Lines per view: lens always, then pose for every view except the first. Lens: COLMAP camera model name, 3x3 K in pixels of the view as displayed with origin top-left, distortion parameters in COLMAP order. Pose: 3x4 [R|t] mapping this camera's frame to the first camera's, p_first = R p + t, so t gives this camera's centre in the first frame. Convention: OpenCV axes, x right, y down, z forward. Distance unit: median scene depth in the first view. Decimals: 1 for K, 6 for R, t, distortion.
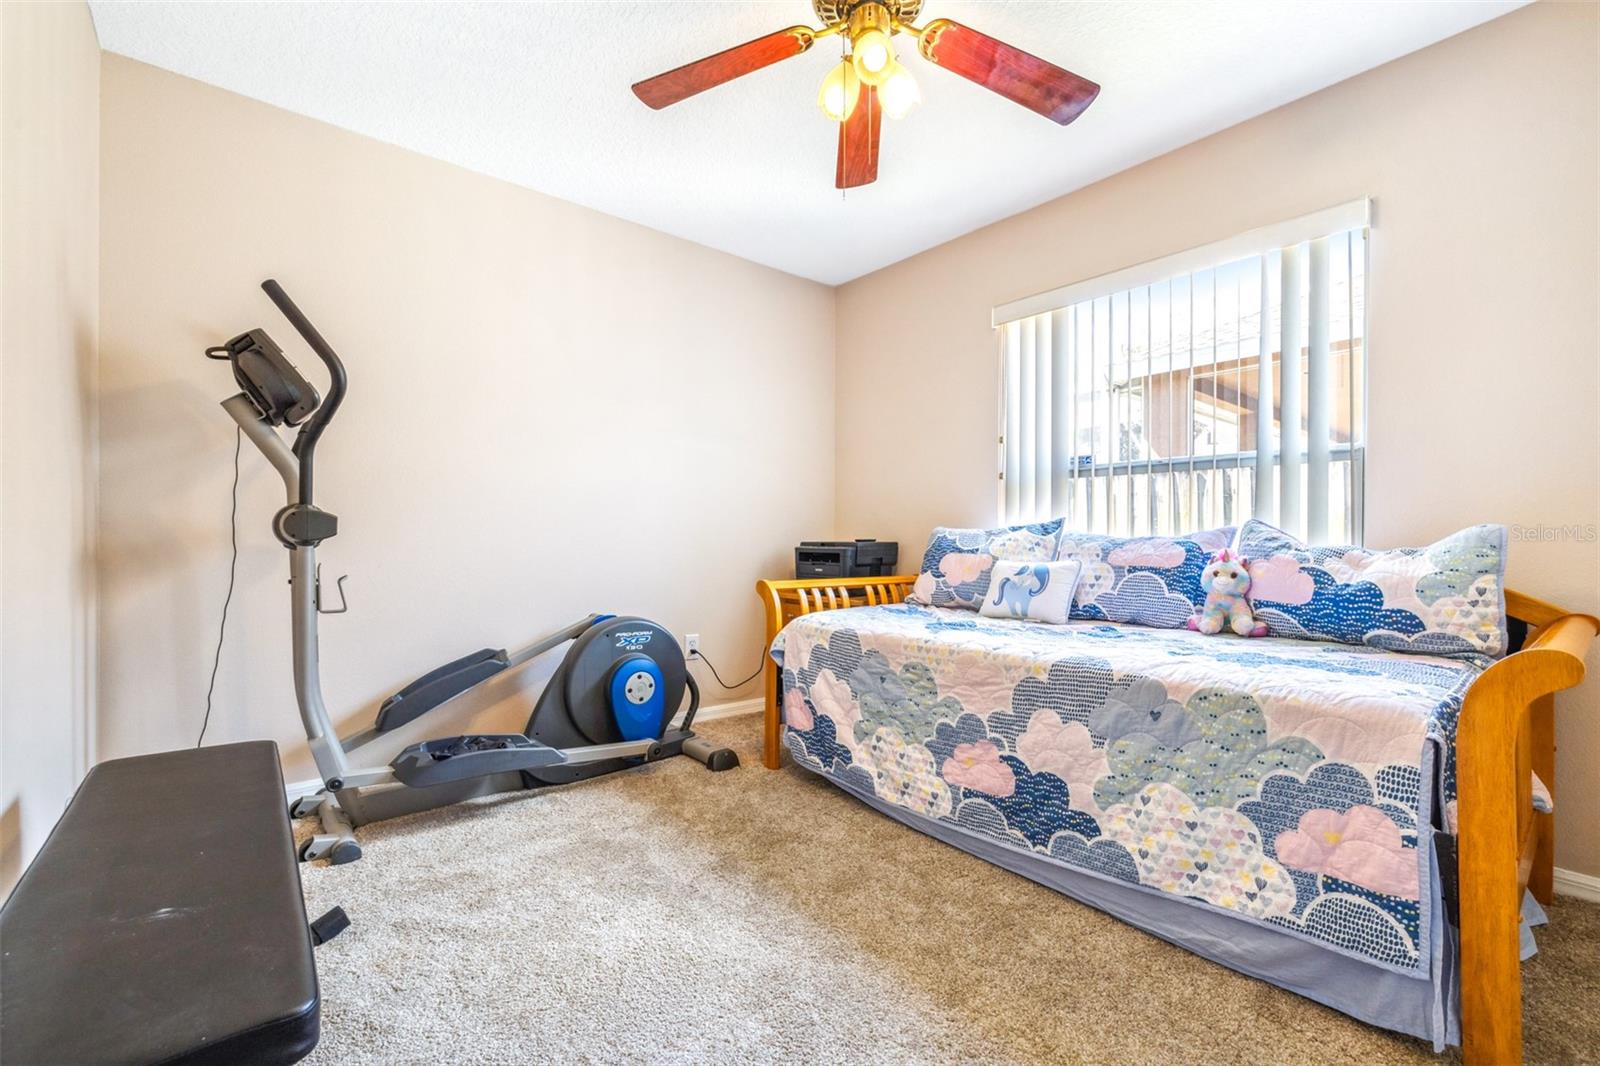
lens RADIAL K [[690.4, 0, 798.0], [0, 690.4, 542.2], [0, 0, 1]] dist [0.001134, -0.000615]
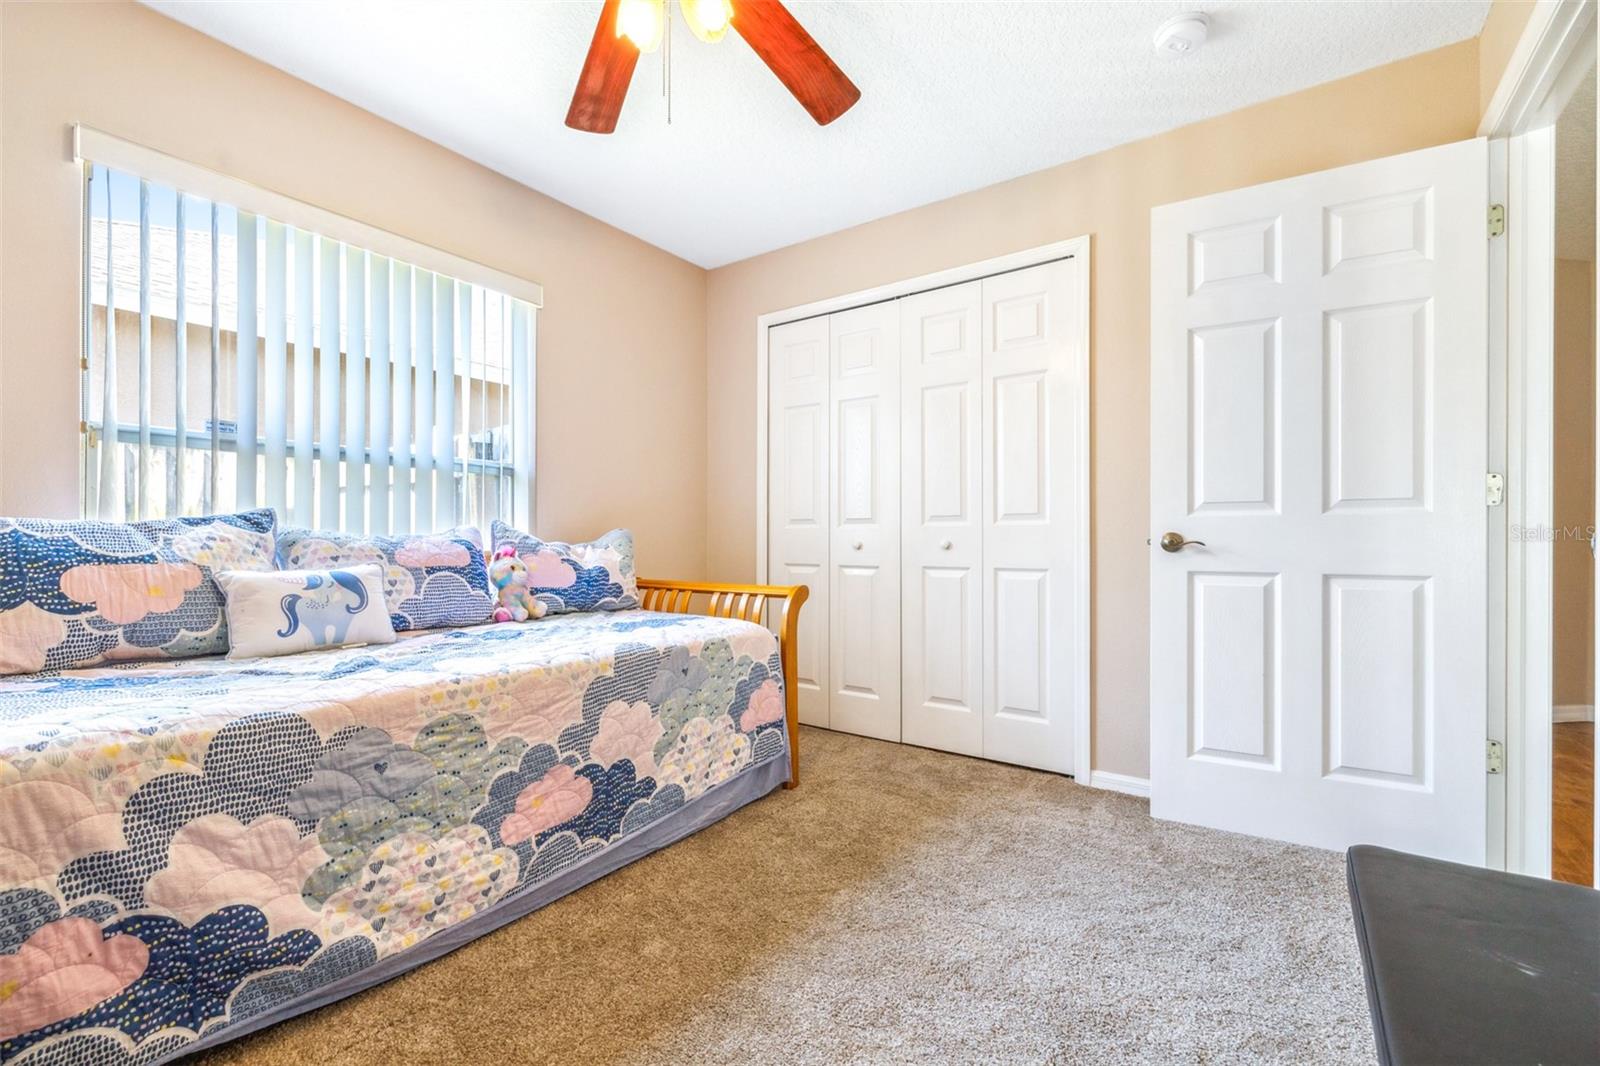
lens RADIAL K [[690.4, 0, 824.1], [0, 690.4, 530.3], [0, 0, 1]] dist [0.001134, -0.000615]
pose [[-0.295260, 0.003549, 0.955410, -0.670777], [-0.000222, 0.999993, -0.003784, -0.013233], [-0.955417, -0.001329, -0.295258, 0.917160]]
